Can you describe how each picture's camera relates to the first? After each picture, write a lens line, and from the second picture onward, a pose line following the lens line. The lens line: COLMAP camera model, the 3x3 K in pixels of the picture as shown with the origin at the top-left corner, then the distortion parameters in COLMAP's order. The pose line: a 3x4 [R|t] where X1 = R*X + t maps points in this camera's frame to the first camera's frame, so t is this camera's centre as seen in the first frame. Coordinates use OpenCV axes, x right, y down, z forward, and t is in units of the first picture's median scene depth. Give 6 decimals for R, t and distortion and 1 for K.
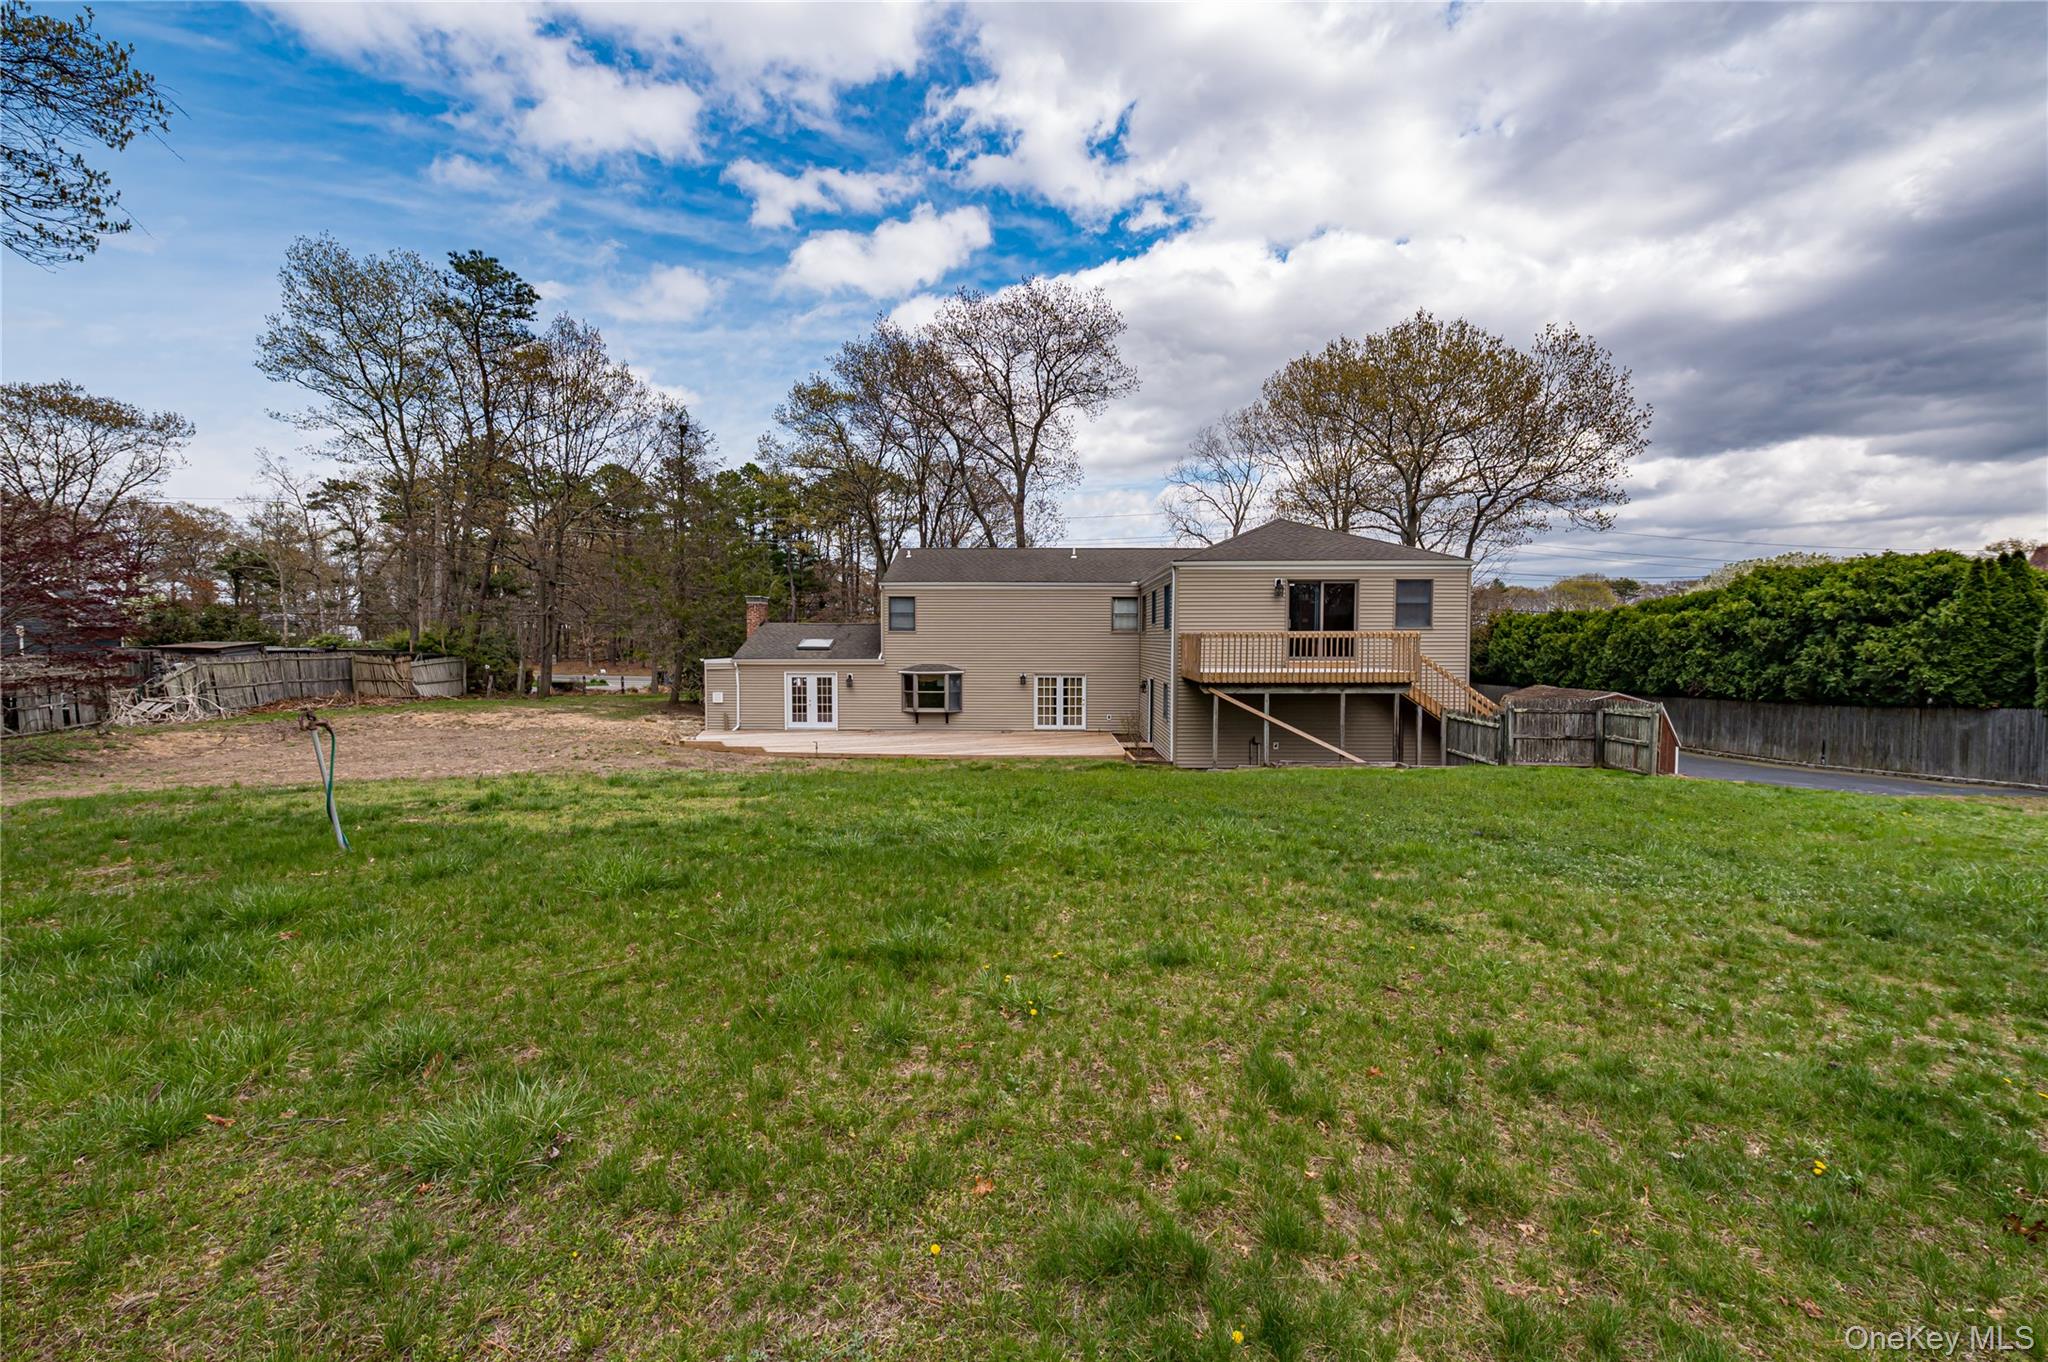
lens RADIAL K [[804.4, 0, 1024.0], [0, 804.4, 681.0], [0, 0, 1]] dist [0.001217, 0.000187]
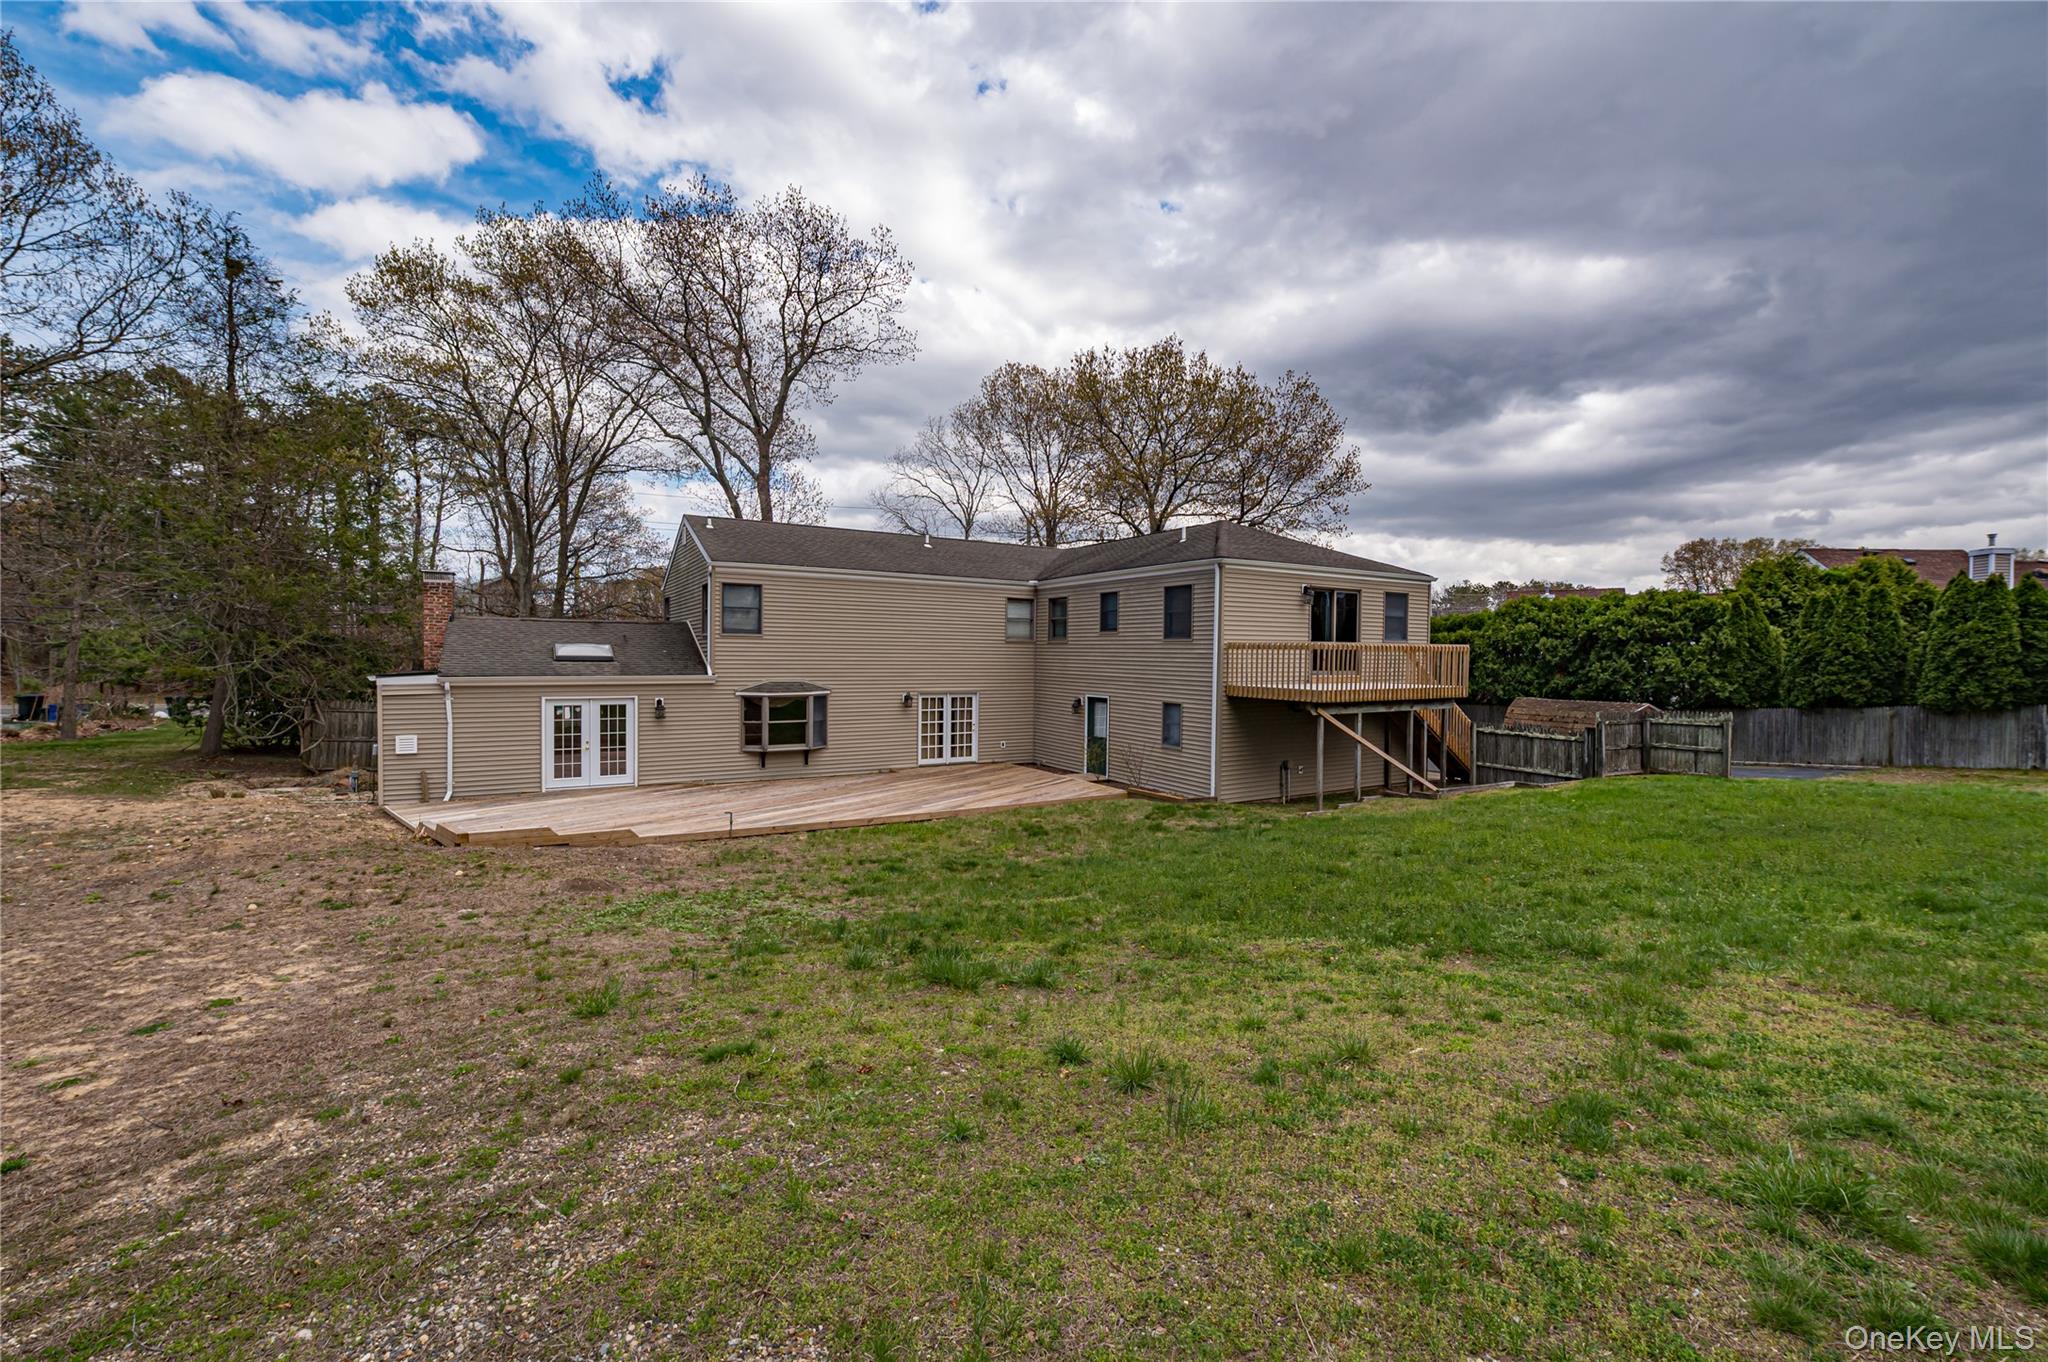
lens RADIAL K [[827.5, 0, 1030.2], [0, 827.5, 677.6], [0, 0, 1]] dist [-0.010725, -0.000458]
pose [[0.849146, -0.008035, 0.528097, -0.313988], [0.017380, 0.999768, -0.012735, -0.011812], [-0.527872, 0.019992, 0.849089, 0.271041]]
